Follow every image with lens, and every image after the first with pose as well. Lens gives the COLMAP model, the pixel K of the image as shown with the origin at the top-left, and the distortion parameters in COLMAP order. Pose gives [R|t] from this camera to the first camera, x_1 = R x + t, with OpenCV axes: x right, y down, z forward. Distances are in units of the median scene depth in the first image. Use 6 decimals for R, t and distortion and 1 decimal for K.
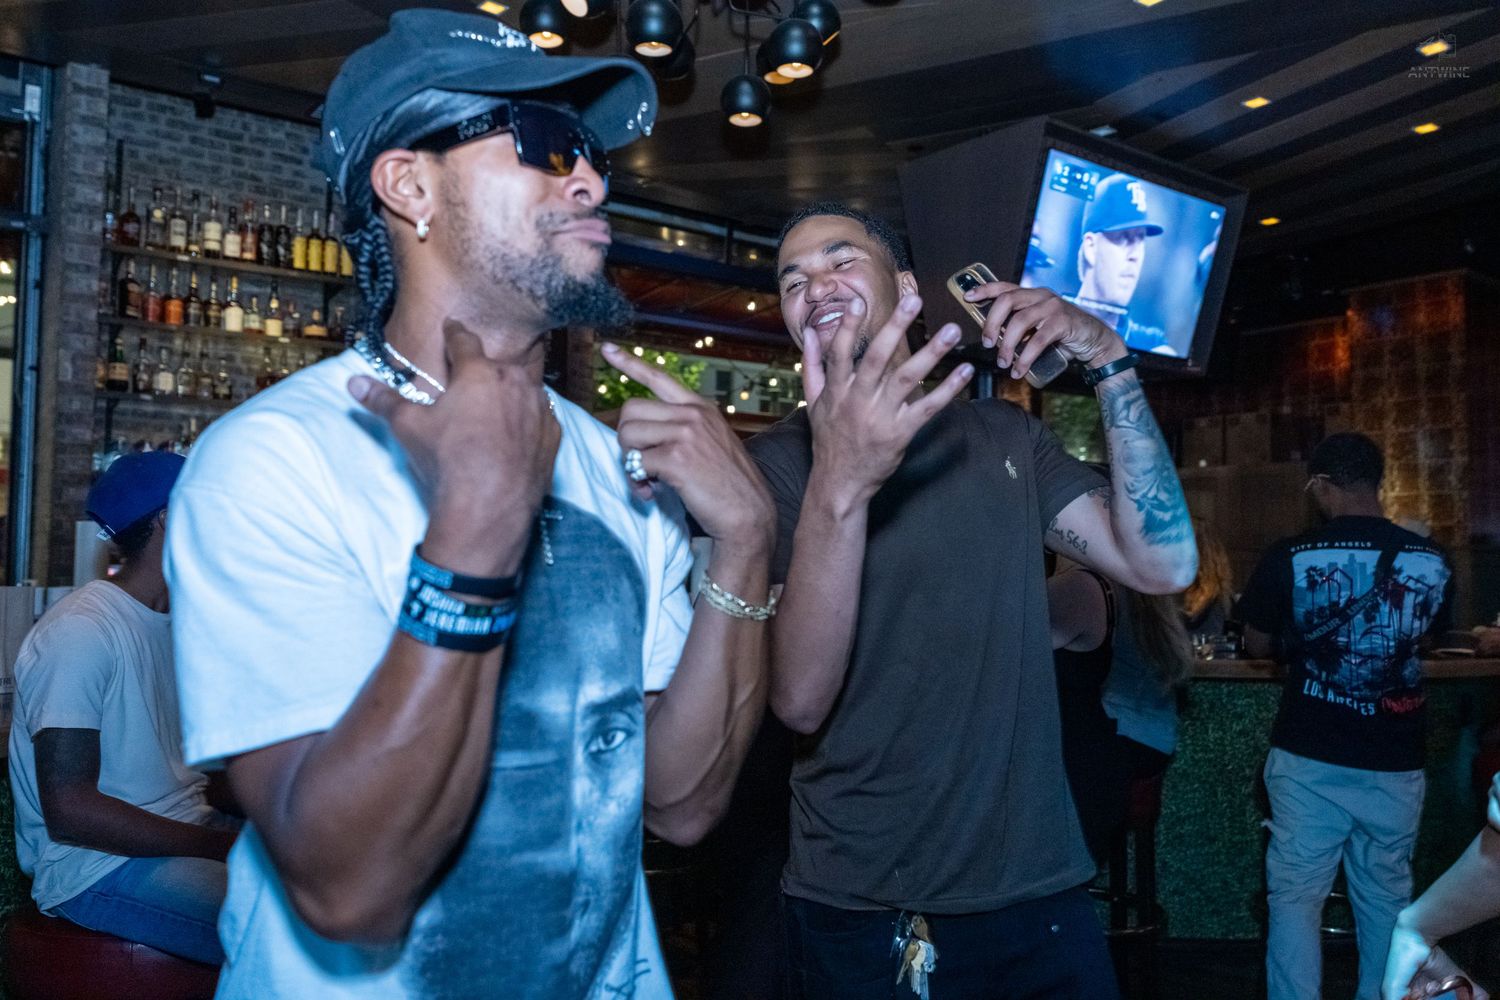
lens RADIAL K [[1194.6, 0, 752.8], [0, 1194.6, 502.4], [0, 0, 1]] dist [-0.004786, 0.000933]
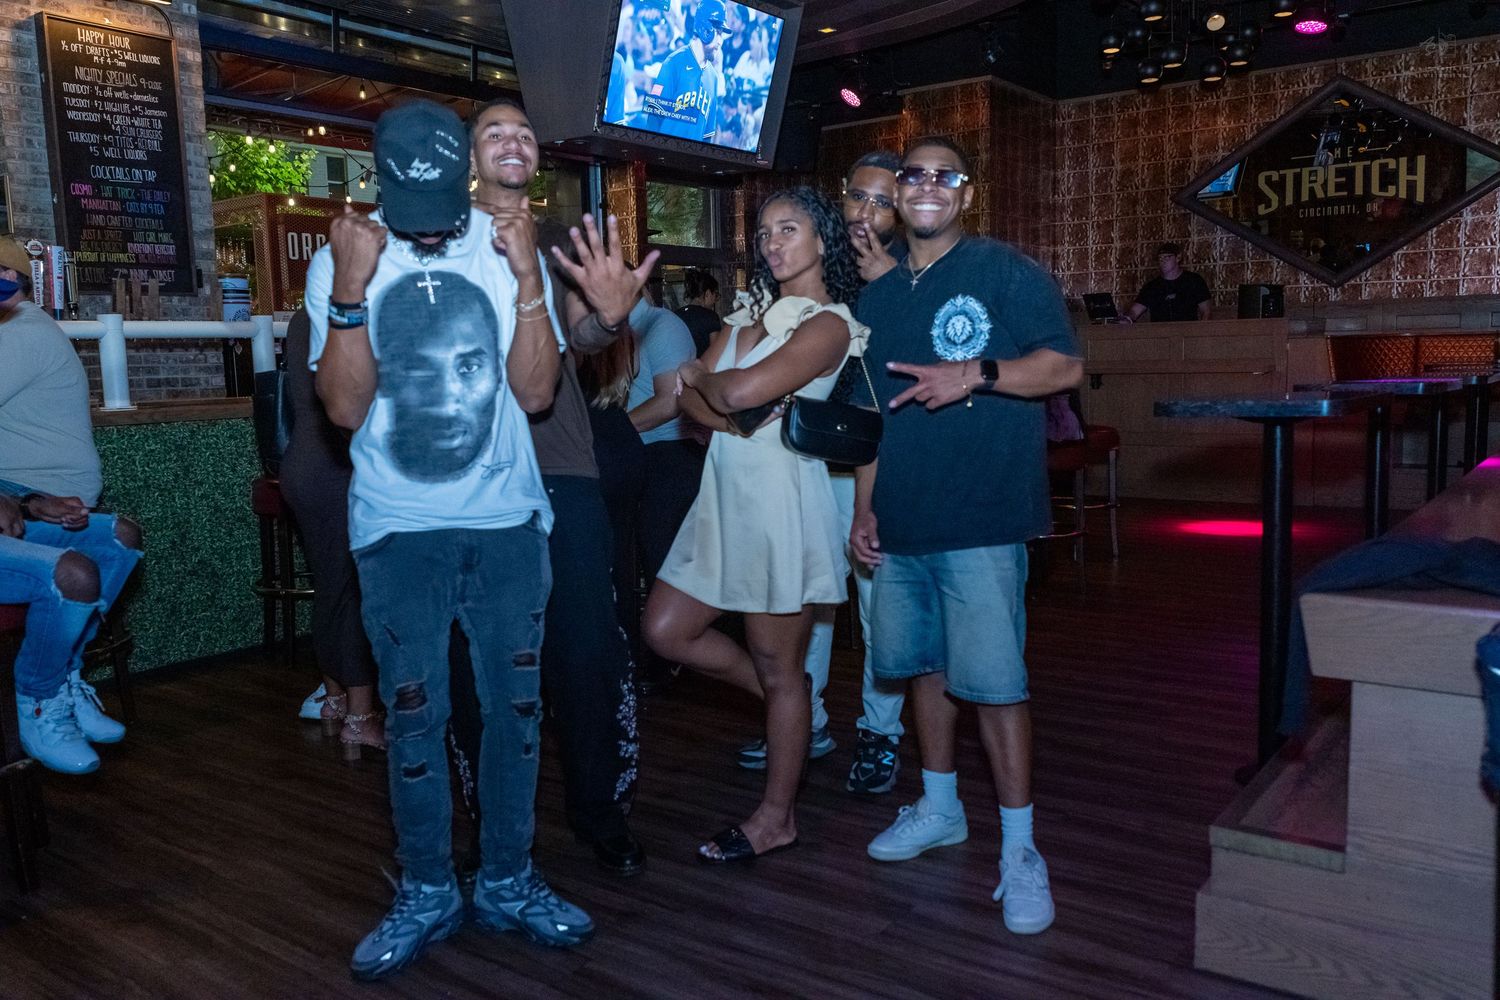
lens RADIAL K [[1206.0, 0, 751.1], [0, 1206.0, 507.6], [0, 0, 1]] dist [-0.014655, 0.007679]
pose [[0.955946, -0.074348, 0.283973, -0.002659], [0.024567, 0.984263, 0.174992, 0.016111], [-0.292514, -0.160306, 0.942729, -0.179473]]
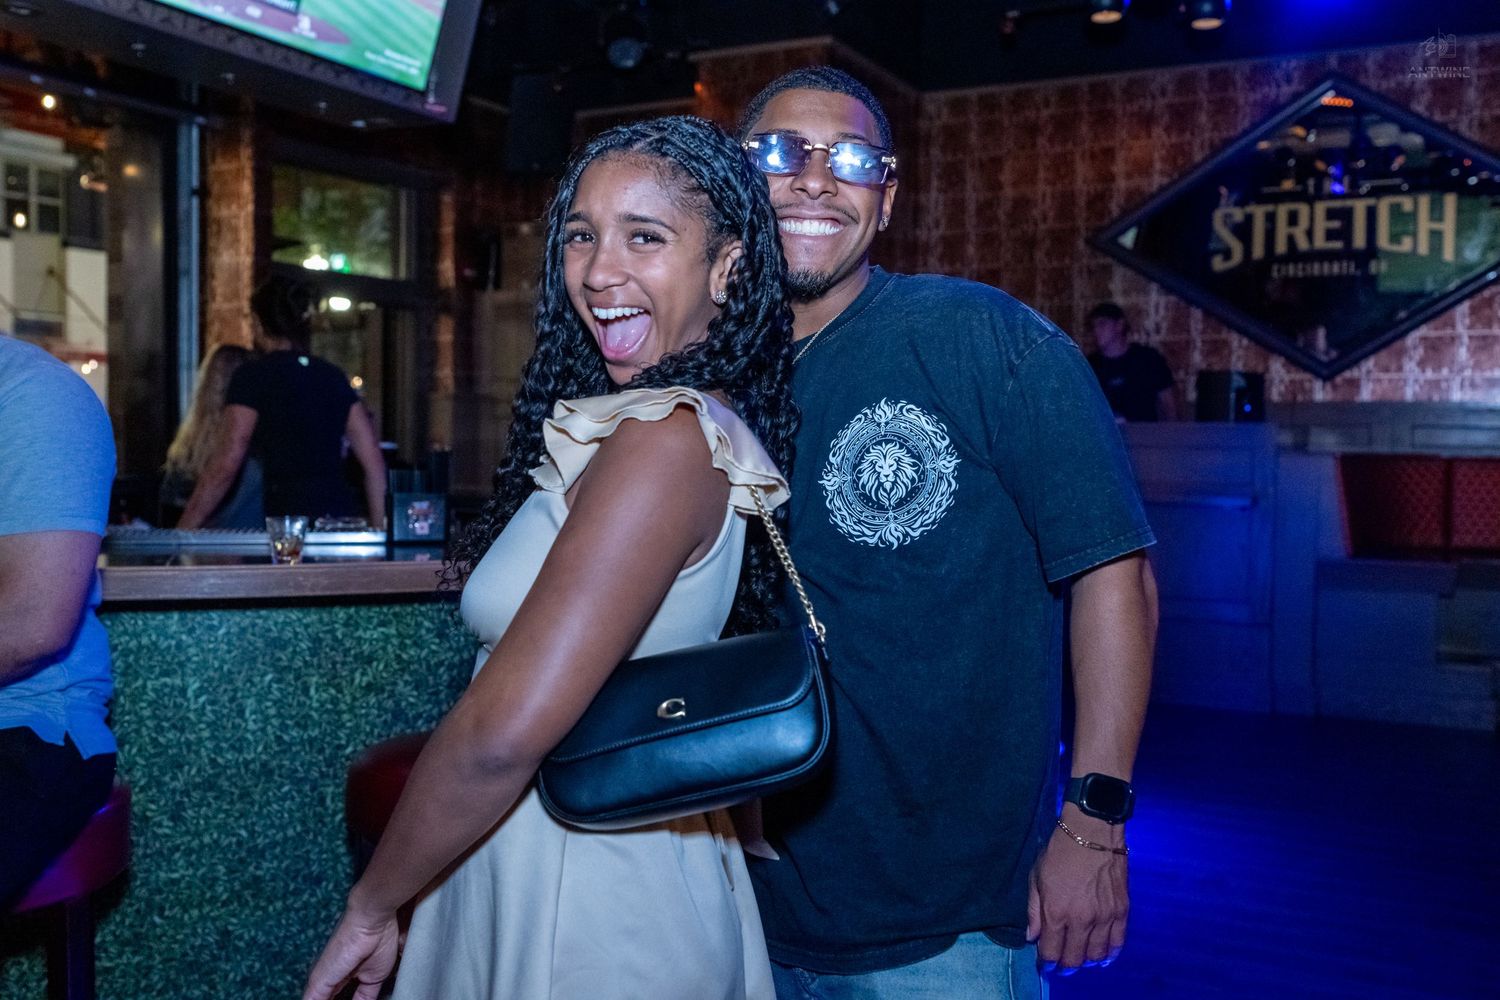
lens RADIAL K [[1436.1, 0, 753.7], [0, 1436.1, 497.7], [0, 0, 1]] dist [0.001931, 0.000979]
pose [[0.897469, -0.019508, 0.440646, 0.188684], [-0.023088, 0.995574, 0.091098, 0.025563], [-0.440473, -0.091931, 0.893047, 0.220727]]
